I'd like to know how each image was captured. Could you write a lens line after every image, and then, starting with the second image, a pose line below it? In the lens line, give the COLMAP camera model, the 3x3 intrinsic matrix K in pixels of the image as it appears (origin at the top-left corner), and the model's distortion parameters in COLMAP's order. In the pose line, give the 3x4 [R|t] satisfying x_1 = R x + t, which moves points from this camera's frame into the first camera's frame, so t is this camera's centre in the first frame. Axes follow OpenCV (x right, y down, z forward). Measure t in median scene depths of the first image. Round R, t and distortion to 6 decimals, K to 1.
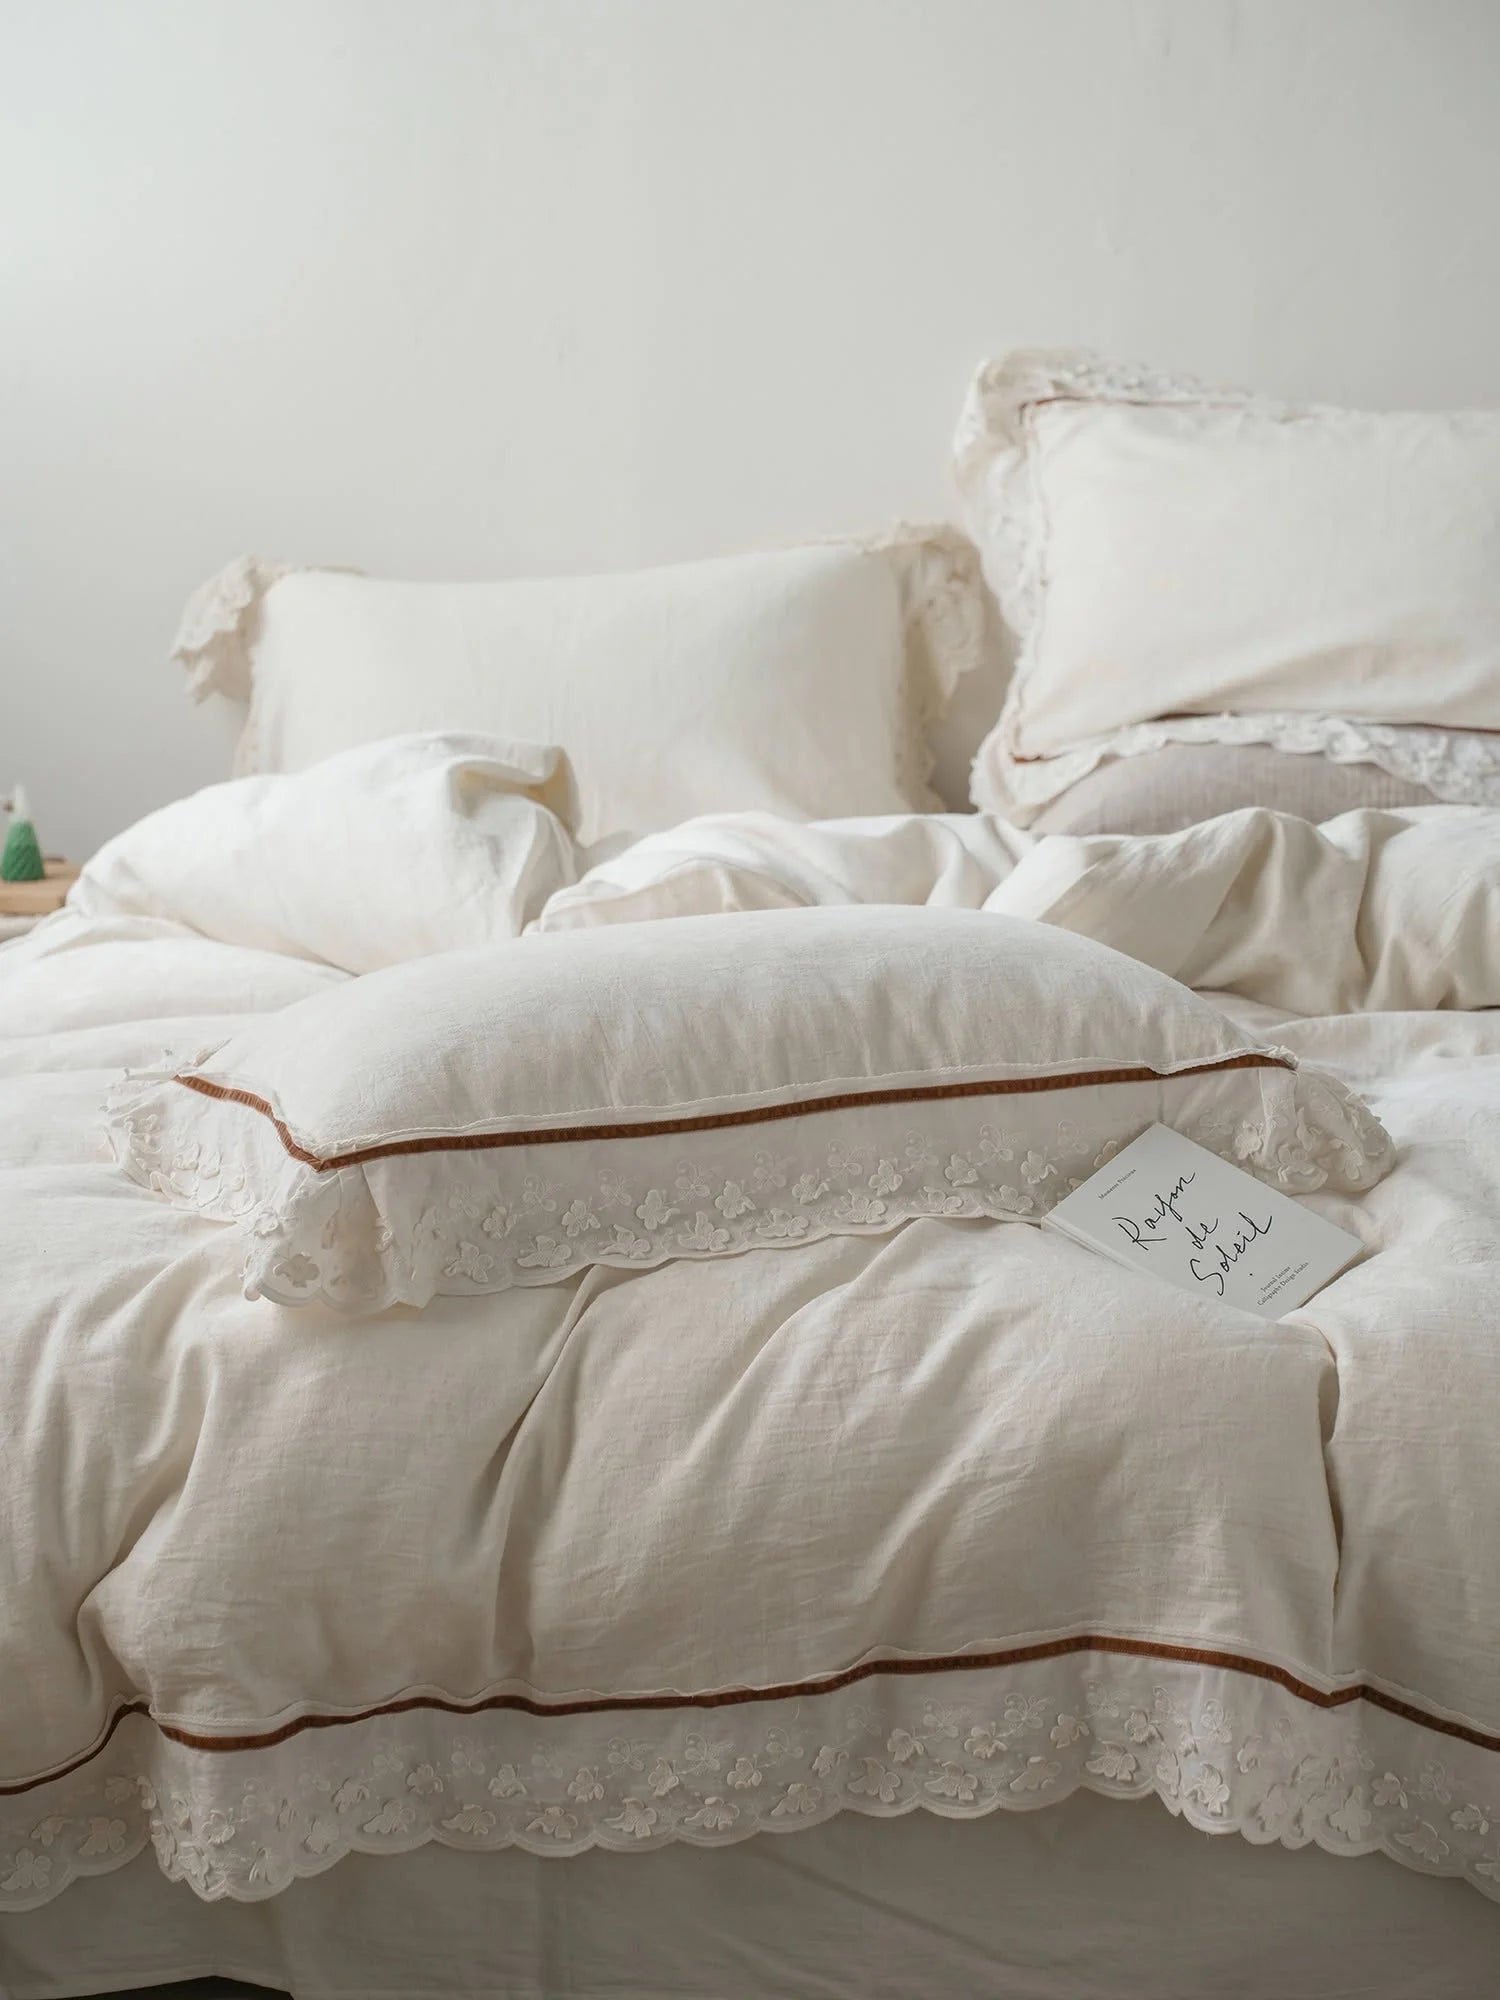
lens RADIAL K [[4795.3, 0, 750.0], [0, 4795.3, 1000.0], [0, 0, 1]] dist [-0.012981, 0.236261]
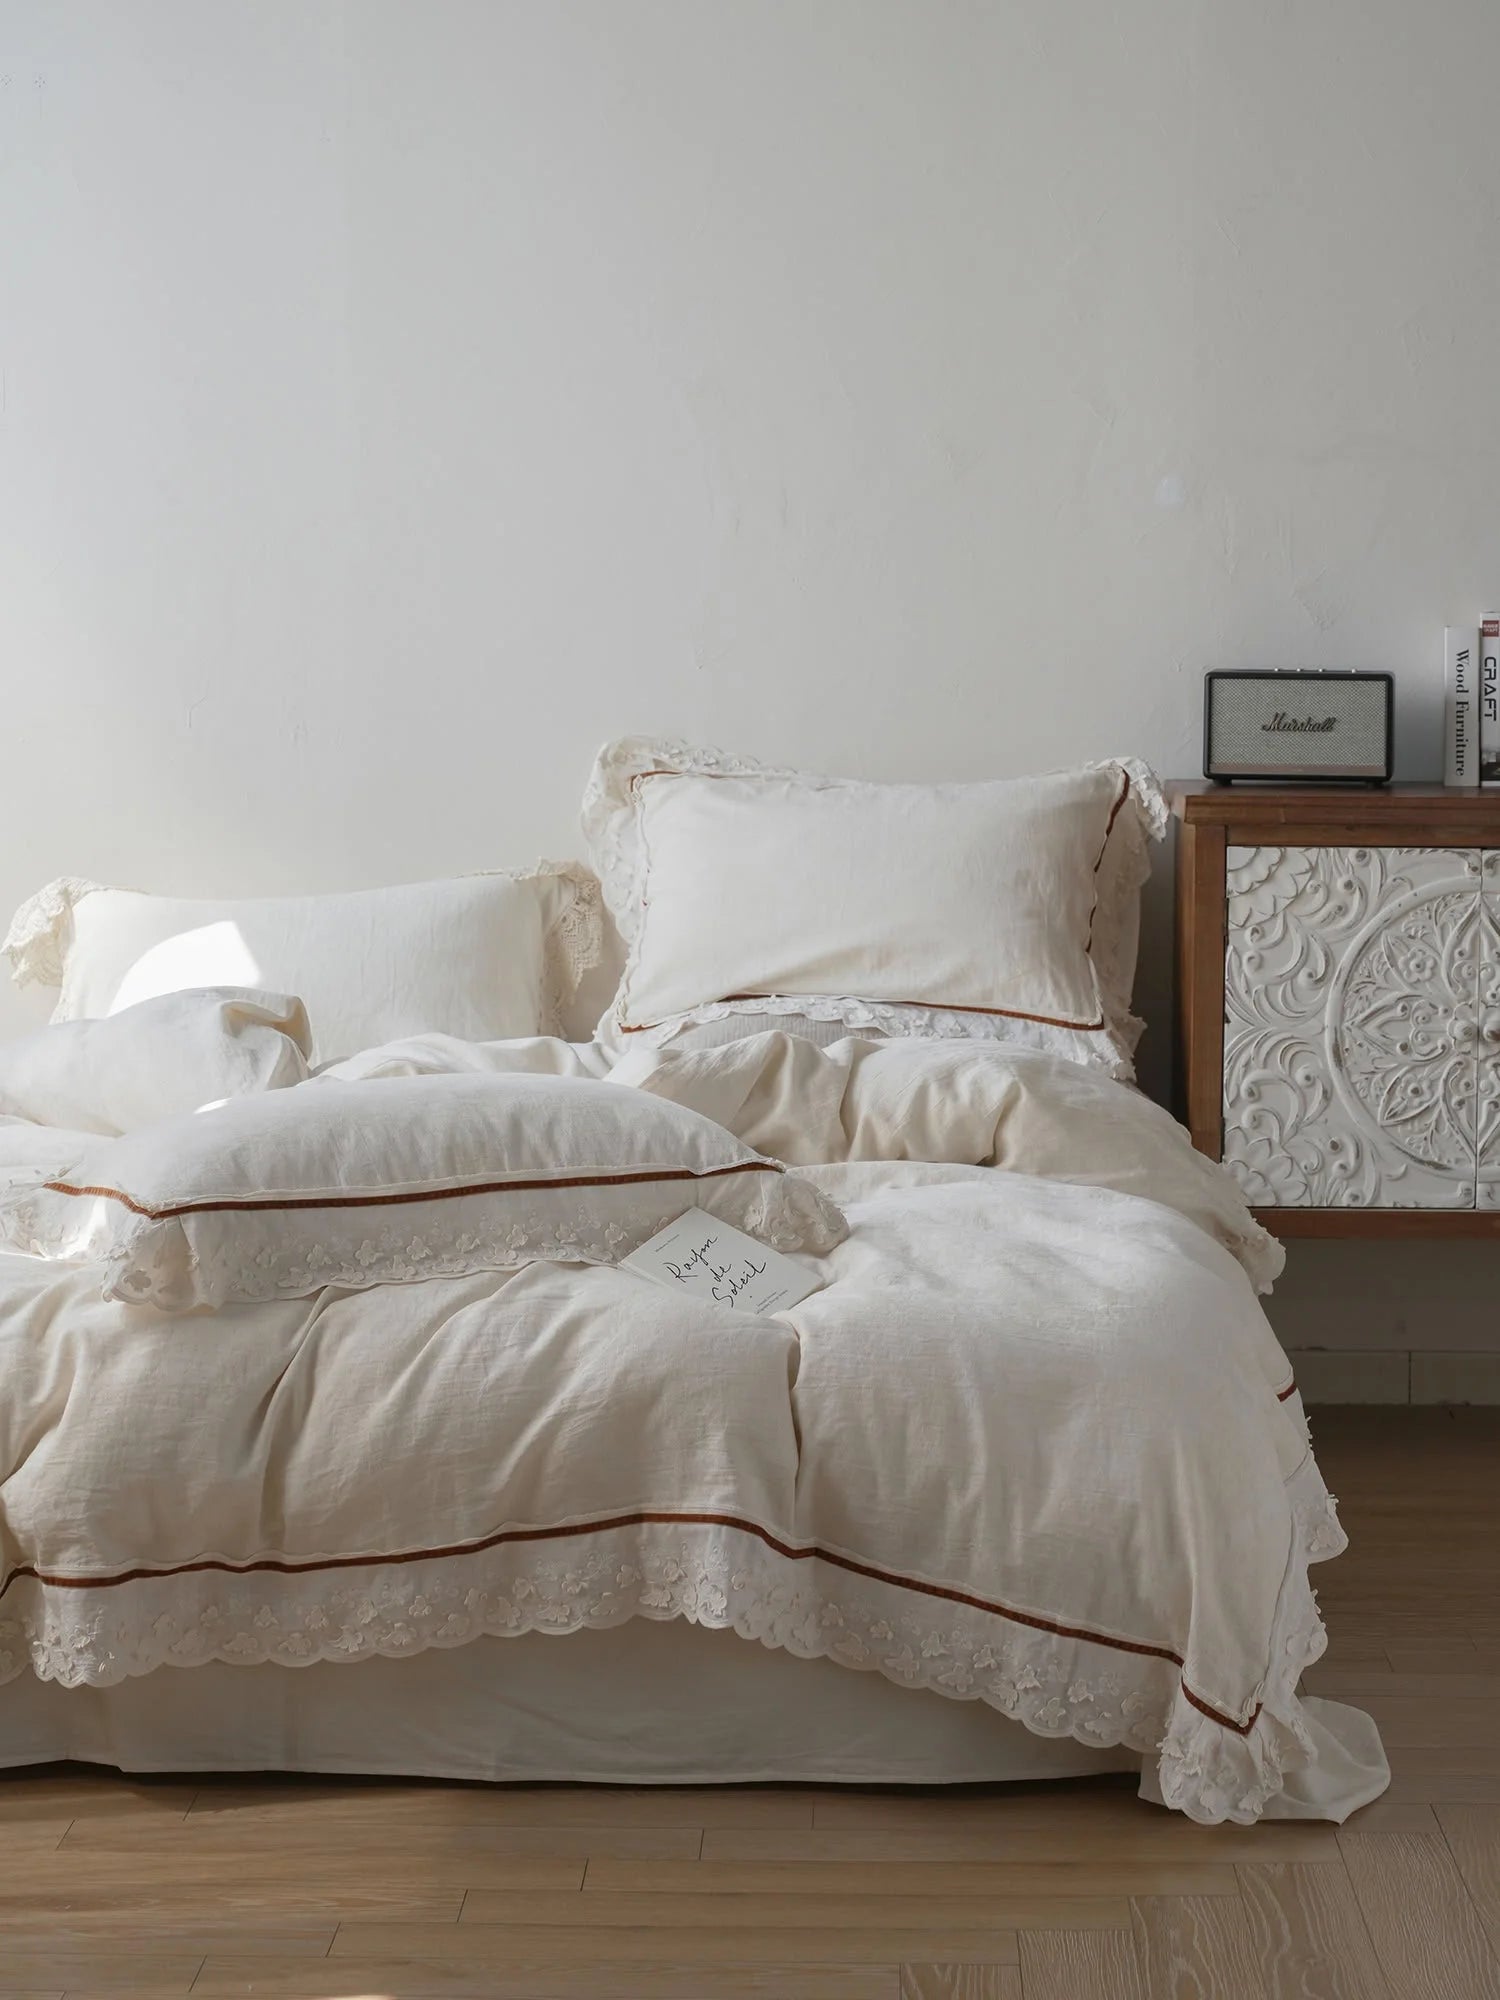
lens RADIAL K [[4795.3, 0, 750.0], [0, 4795.3, 1000.0], [0, 0, 1]] dist [-0.012981, 0.236261]
pose [[0.997613, 0.014868, 0.067431, -0.002221], [-0.008144, 0.995063, -0.098915, 0.116464], [-0.068569, 0.098130, 0.992809, -0.560853]]
